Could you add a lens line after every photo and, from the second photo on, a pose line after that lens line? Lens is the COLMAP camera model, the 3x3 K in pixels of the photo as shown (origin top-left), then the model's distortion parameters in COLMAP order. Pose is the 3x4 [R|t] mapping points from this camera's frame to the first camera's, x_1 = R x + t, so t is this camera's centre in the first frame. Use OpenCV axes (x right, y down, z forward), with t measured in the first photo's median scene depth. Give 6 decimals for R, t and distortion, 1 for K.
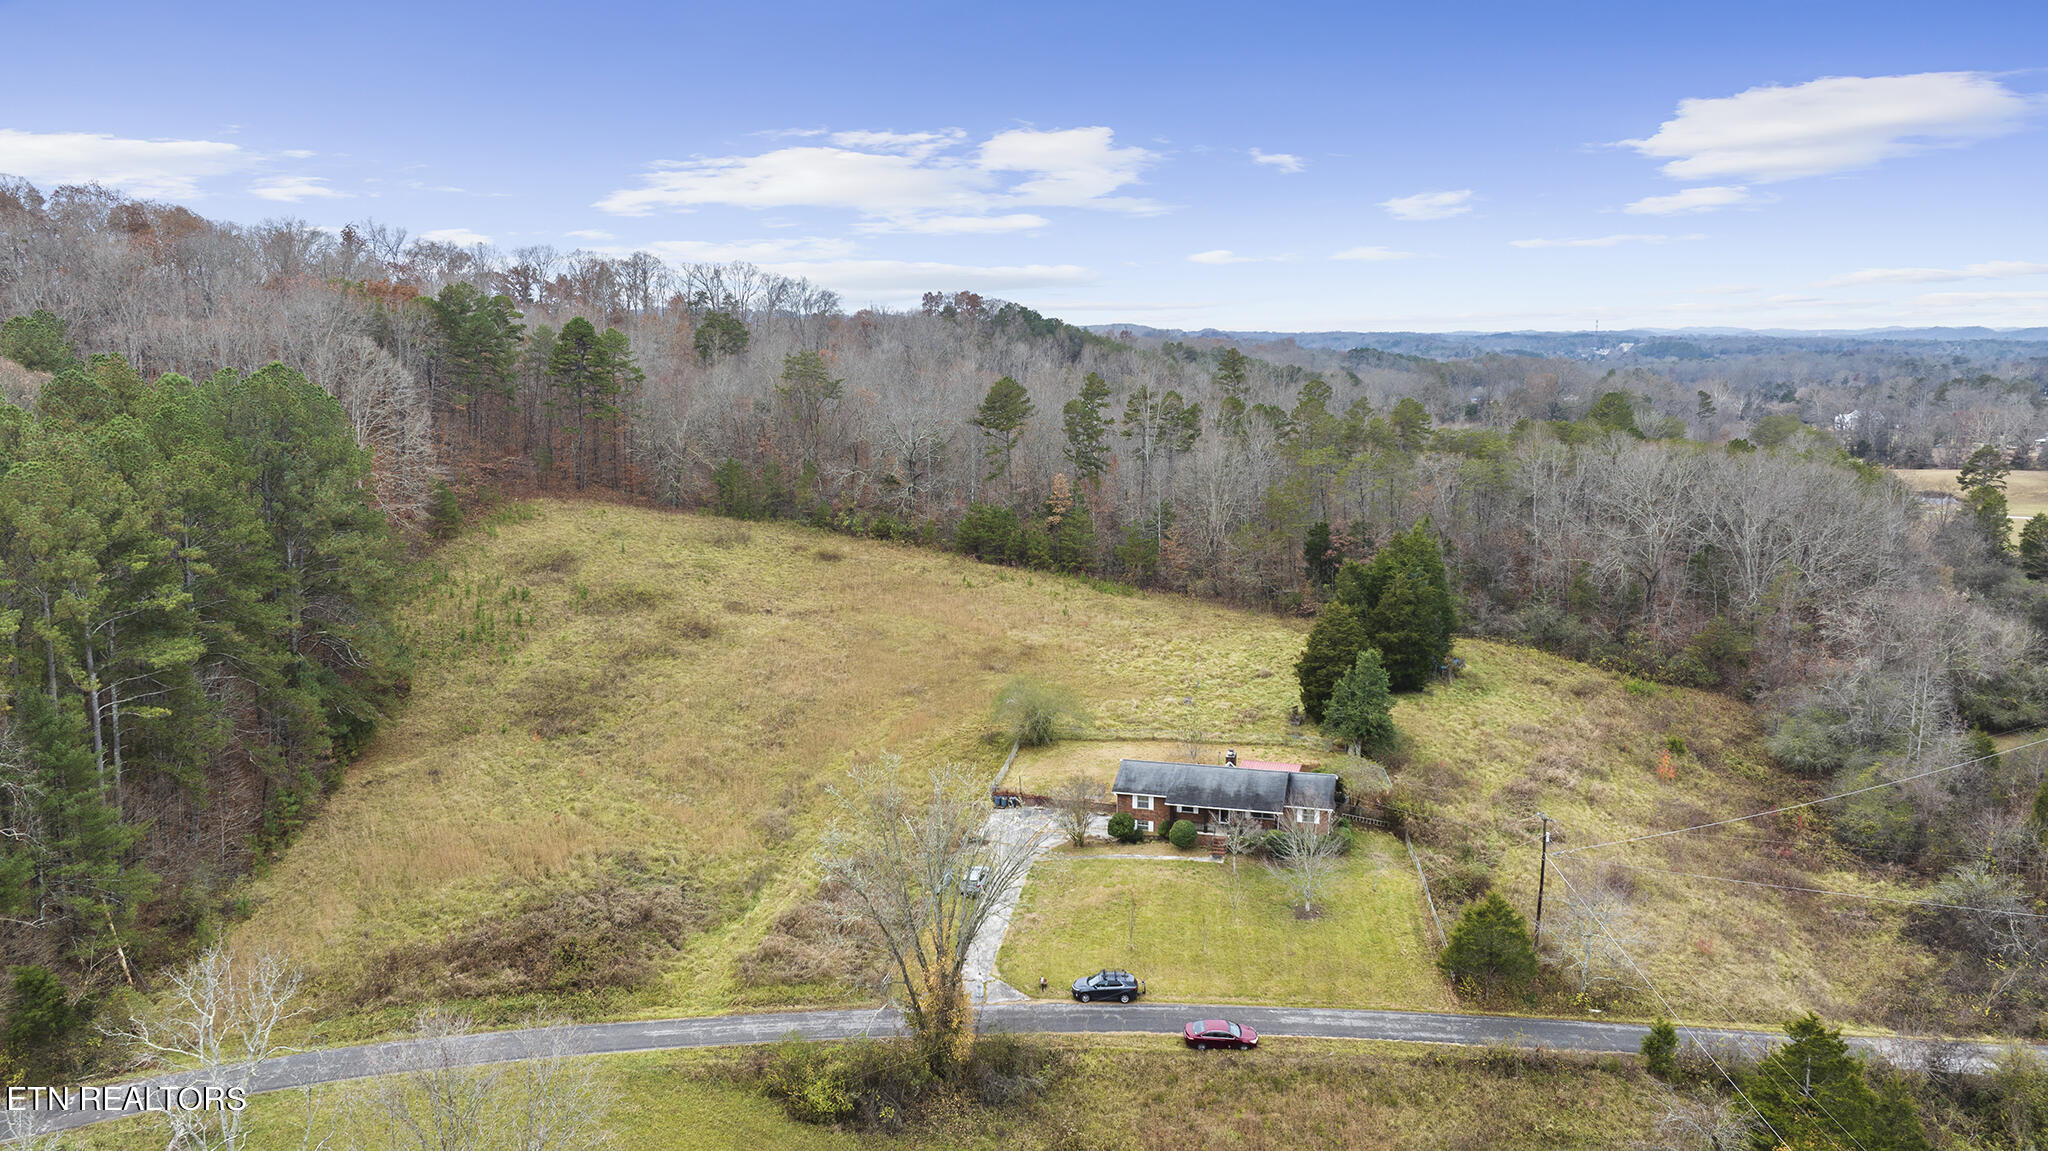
lens RADIAL K [[1380.9, 0, 1024.0], [0, 1380.9, 575.5], [0, 0, 1]] dist [-0.009315, -0.001223]
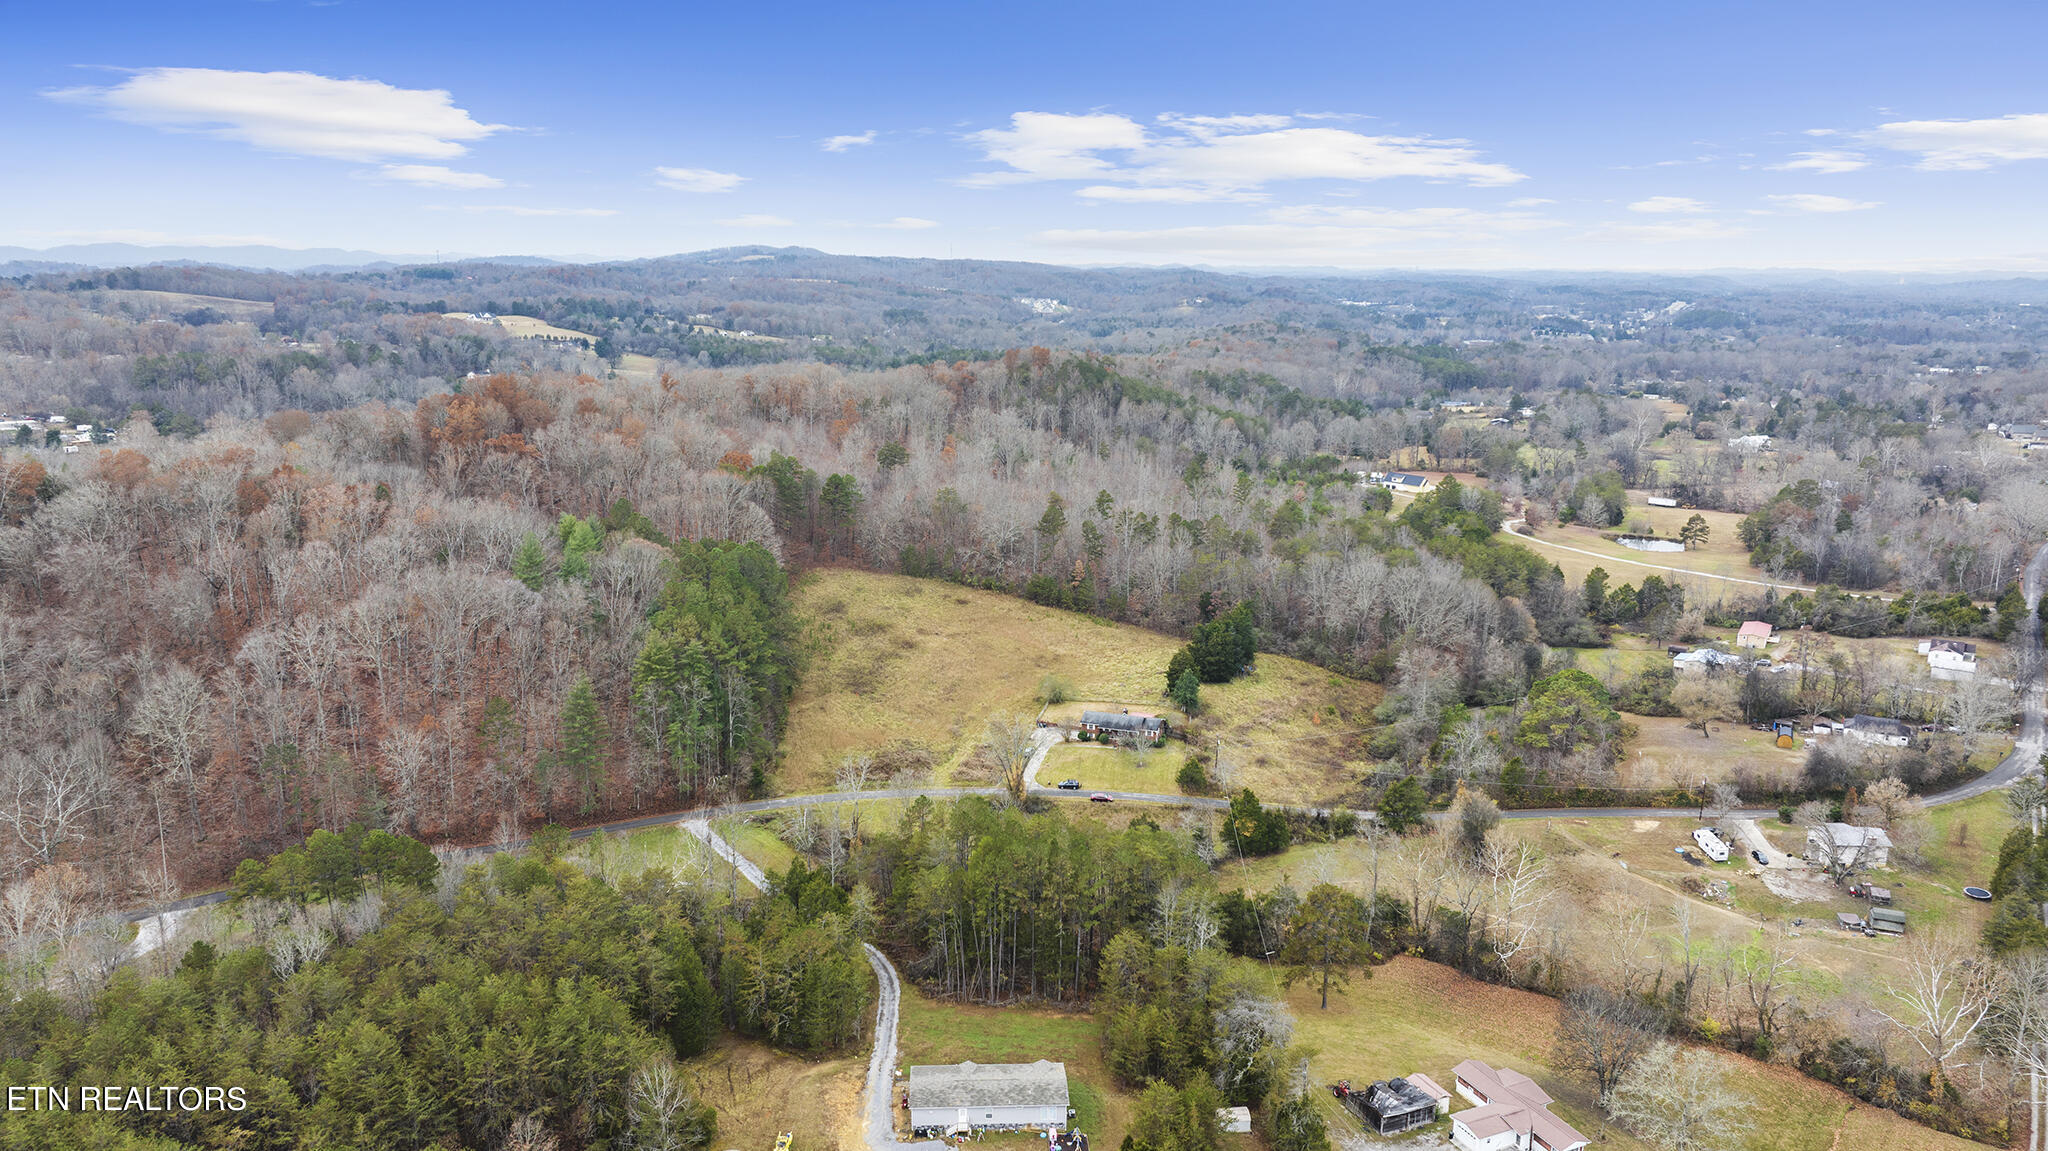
lens RADIAL K [[1380.9, 0, 1024.0], [0, 1380.9, 575.5], [0, 0, 1]] dist [-0.009315, -0.001223]
pose [[0.998473, 0.022473, -0.050473, 0.064797], [-0.019684, 0.998287, 0.055087, -0.215278], [0.051625, -0.054010, 0.997205, -1.306972]]
